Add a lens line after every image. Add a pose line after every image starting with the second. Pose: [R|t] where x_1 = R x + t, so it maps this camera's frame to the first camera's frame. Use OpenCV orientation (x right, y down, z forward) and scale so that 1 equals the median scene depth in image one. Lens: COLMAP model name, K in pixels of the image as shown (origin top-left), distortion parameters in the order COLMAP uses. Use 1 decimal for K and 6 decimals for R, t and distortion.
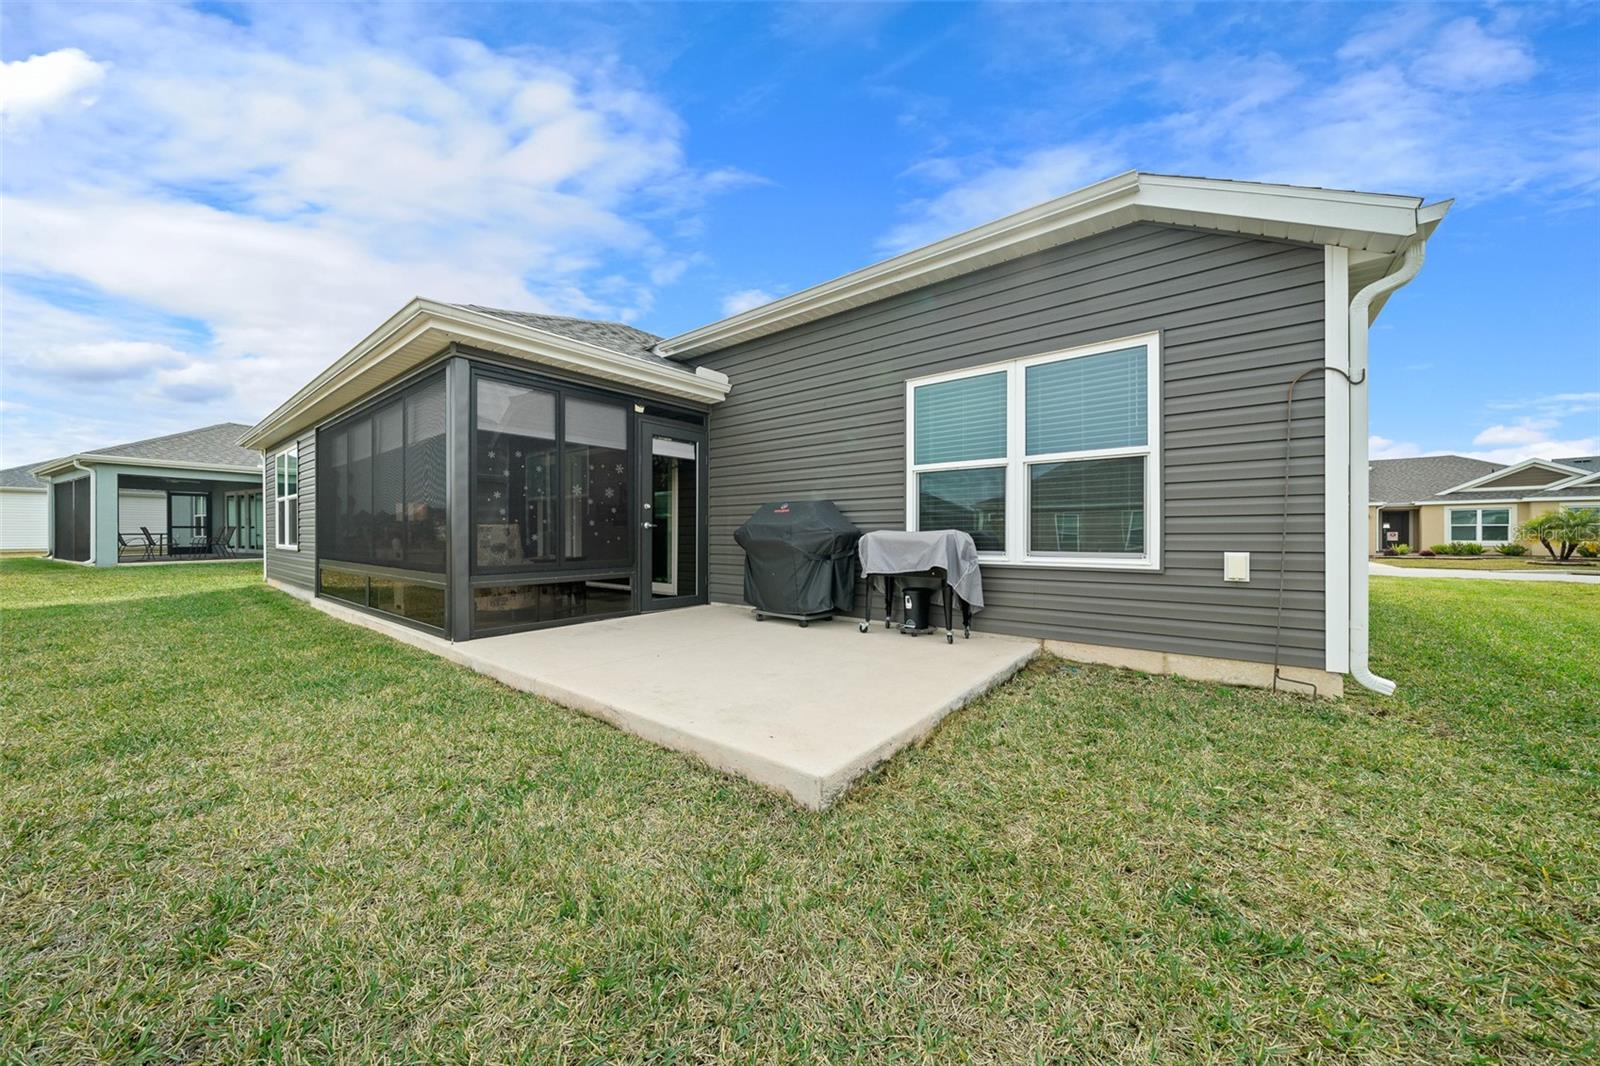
lens RADIAL K [[548.4, 0, 804.7], [0, 548.4, 527.5], [0, 0, 1]] dist [-0.007133, 0.000055]
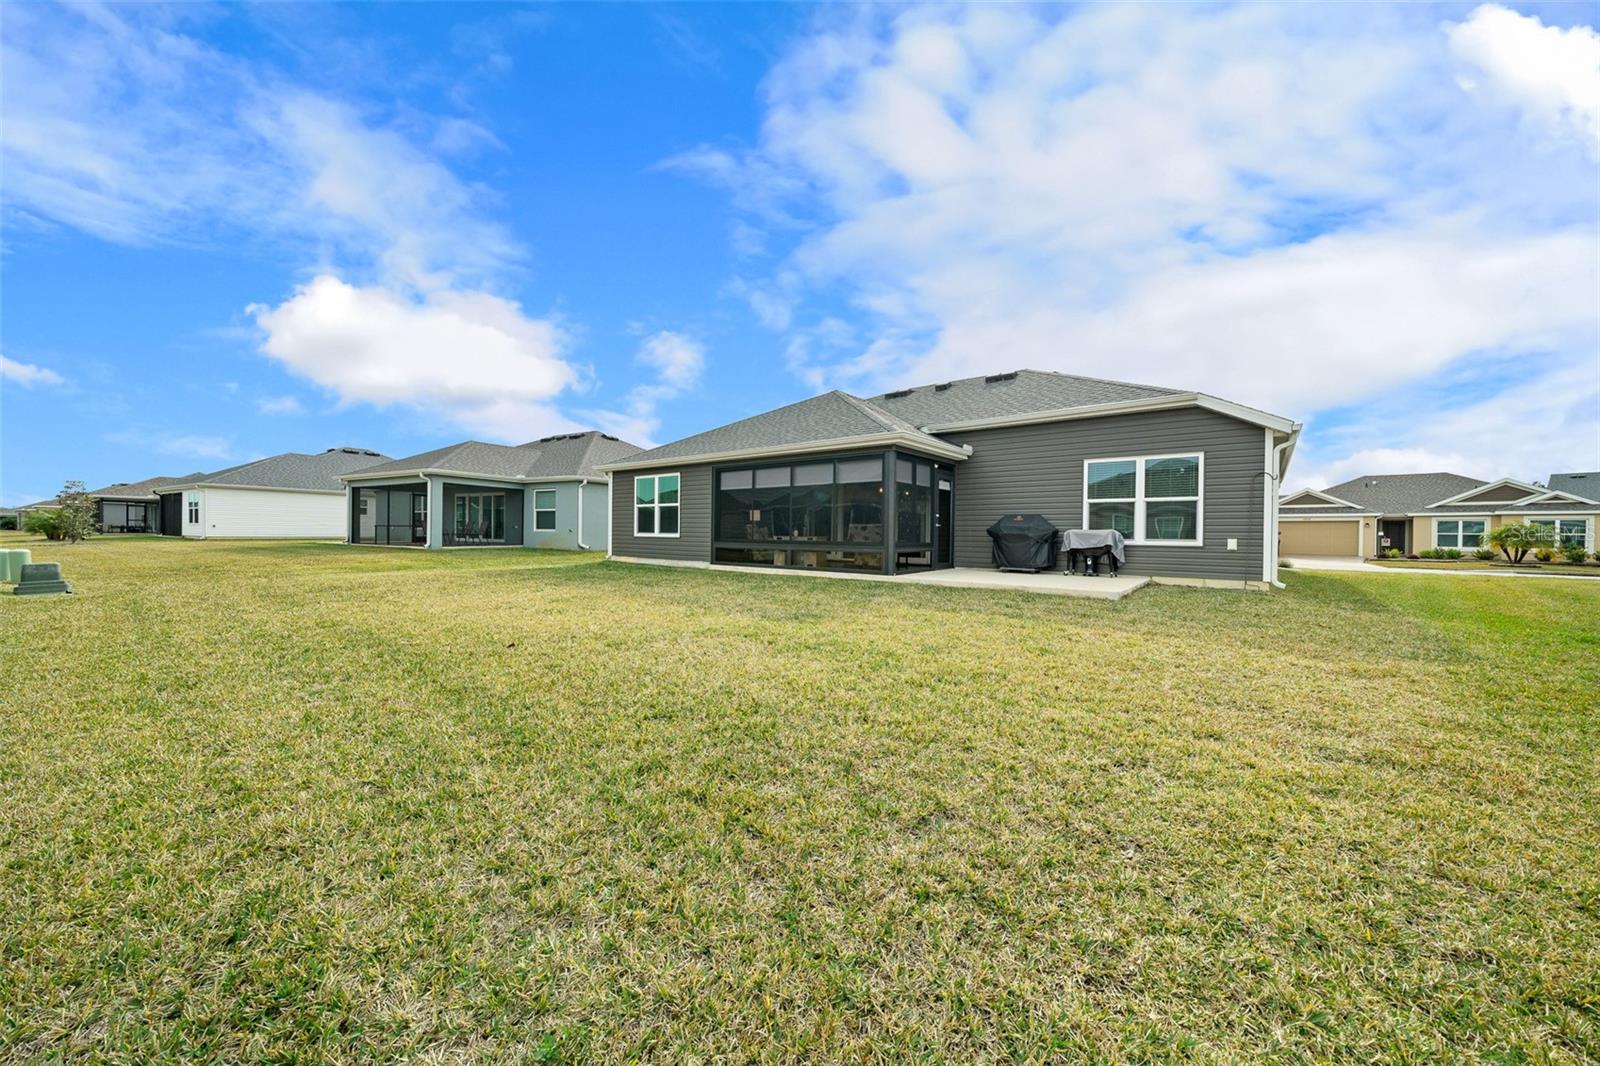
lens RADIAL K [[574.0, 0, 804.1], [0, 574.0, 531.0], [0, 0, 1]] dist [-0.008506, 0.000002]
pose [[0.999863, 0.014191, -0.008540, -0.770347], [-0.014145, 0.999885, 0.005419, 0.012837], [0.008616, -0.005298, 0.999949, -1.090892]]
